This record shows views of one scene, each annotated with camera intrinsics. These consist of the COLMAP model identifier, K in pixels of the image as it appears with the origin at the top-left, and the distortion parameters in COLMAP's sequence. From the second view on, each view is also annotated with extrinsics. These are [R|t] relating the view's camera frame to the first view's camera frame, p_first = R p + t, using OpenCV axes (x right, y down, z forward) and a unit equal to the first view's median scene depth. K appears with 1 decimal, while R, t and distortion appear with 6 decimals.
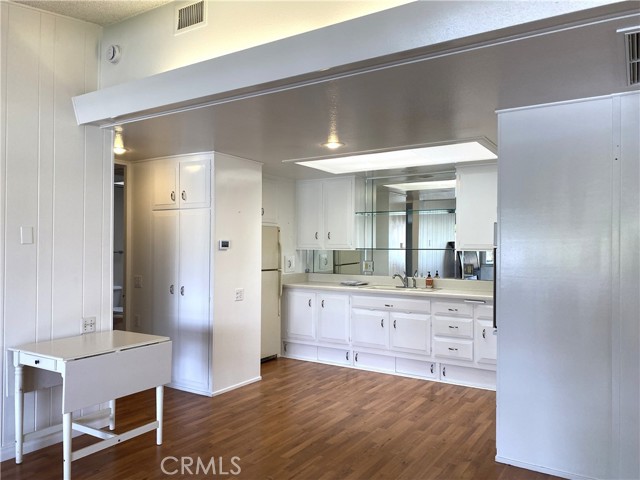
lens RADIAL K [[506.1, 0, 320.2], [0, 506.1, 239.6], [0, 0, 1]] dist [0.023408, -0.012690]
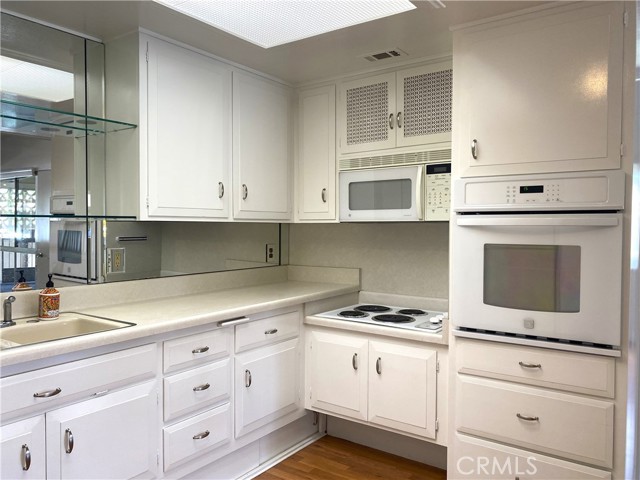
lens RADIAL K [[506.1, 0, 320.1], [0, 506.1, 238.6], [0, 0, 1]] dist [0.023408, -0.012690]
pose [[0.044637, -0.022669, 0.998746, -0.186848], [0.000580, 0.999743, 0.022666, 0.027644], [-0.999003, -0.000432, 0.044639, 0.866478]]
